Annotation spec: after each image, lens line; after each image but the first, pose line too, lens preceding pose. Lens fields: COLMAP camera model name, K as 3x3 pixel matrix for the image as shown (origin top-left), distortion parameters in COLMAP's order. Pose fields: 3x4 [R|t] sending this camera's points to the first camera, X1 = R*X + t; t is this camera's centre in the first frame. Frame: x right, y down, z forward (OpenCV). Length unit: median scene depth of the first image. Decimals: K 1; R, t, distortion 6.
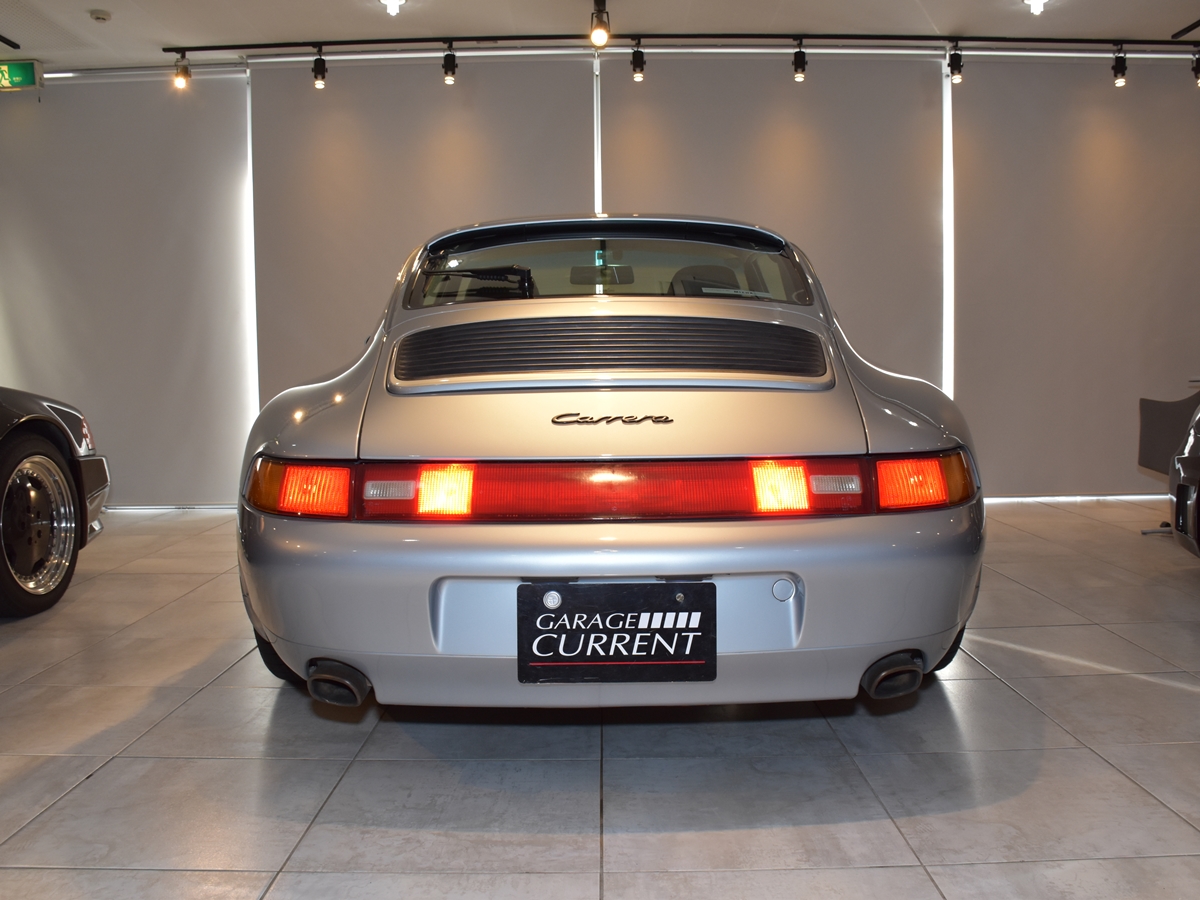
lens RADIAL K [[1047.0, 0, 600.0], [0, 1047.0, 450.0], [0, 0, 1]] dist [-0.155235, 0.108111]
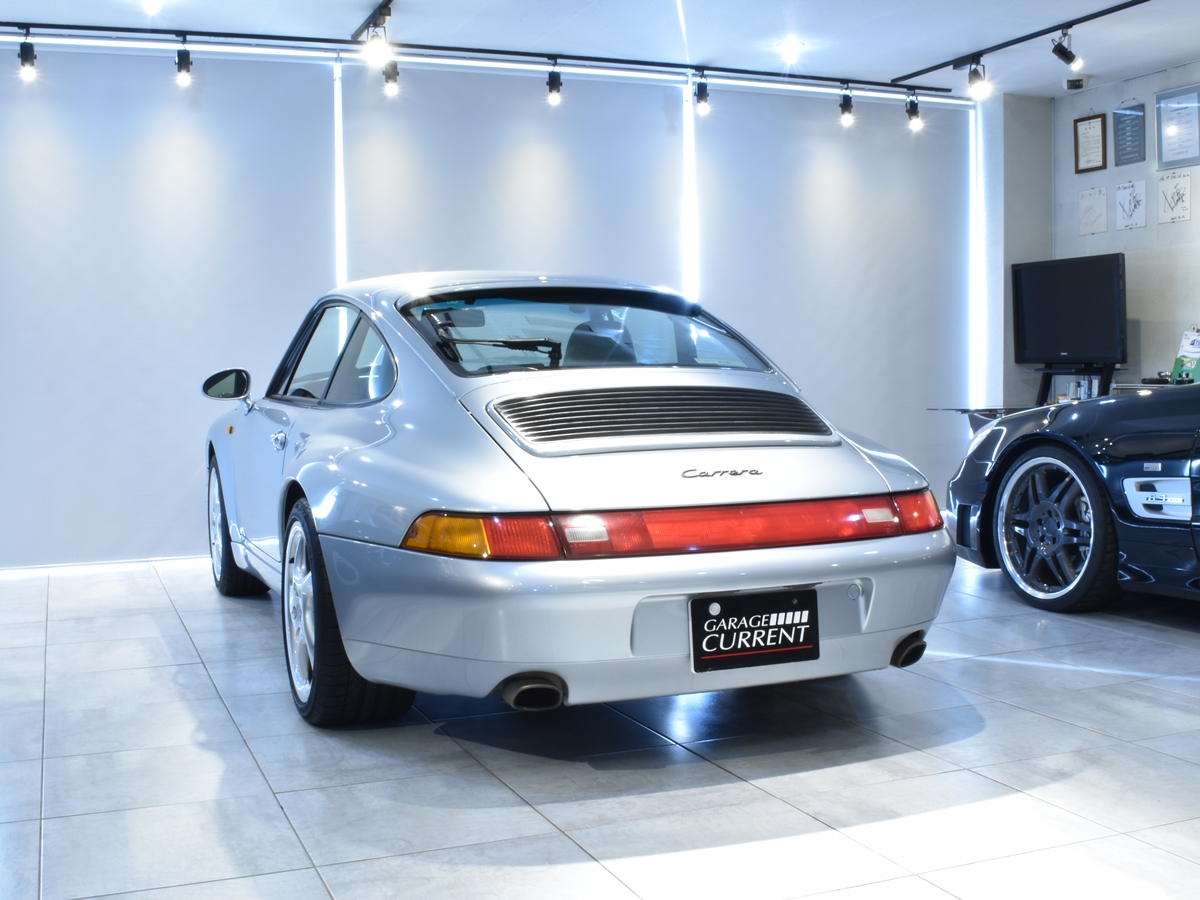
lens RADIAL K [[1337.5, 0, 563.5], [0, 1337.5, 479.3], [0, 0, 1]] dist [-0.137610, 0.040827]
pose [[0.932370, -0.031102, 0.360165, -0.844686], [0.030975, 0.999501, 0.006127, -0.041142], [-0.360176, 0.005443, 0.932868, -0.543215]]
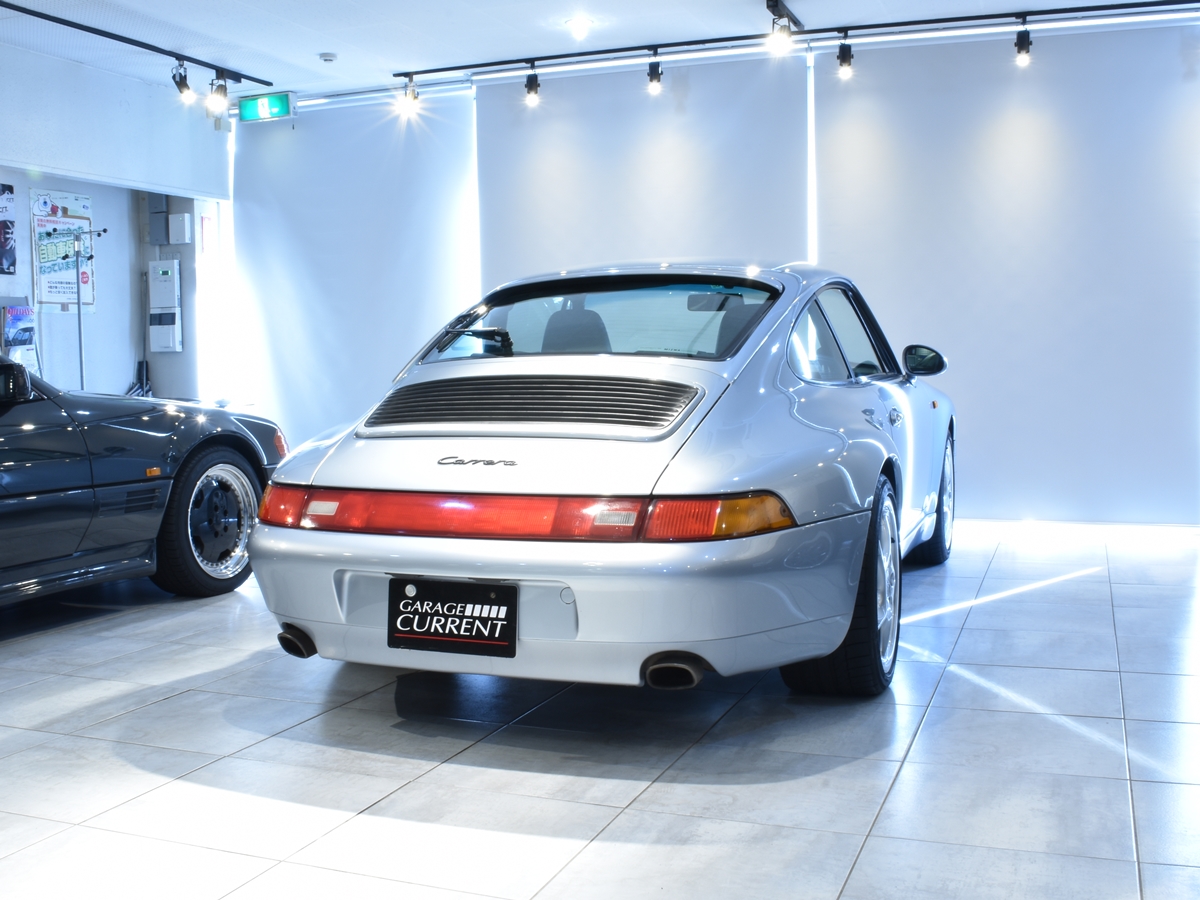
lens RADIAL K [[1285.9, 0, 600.0], [0, 1285.9, 450.0], [0, 0, 1]] dist [-0.143049, 0.062867]
pose [[0.934313, 0.024193, -0.355632, 0.805857], [-0.023100, 0.999706, 0.007322, -0.065465], [0.355704, 0.001374, 0.934598, -0.530337]]
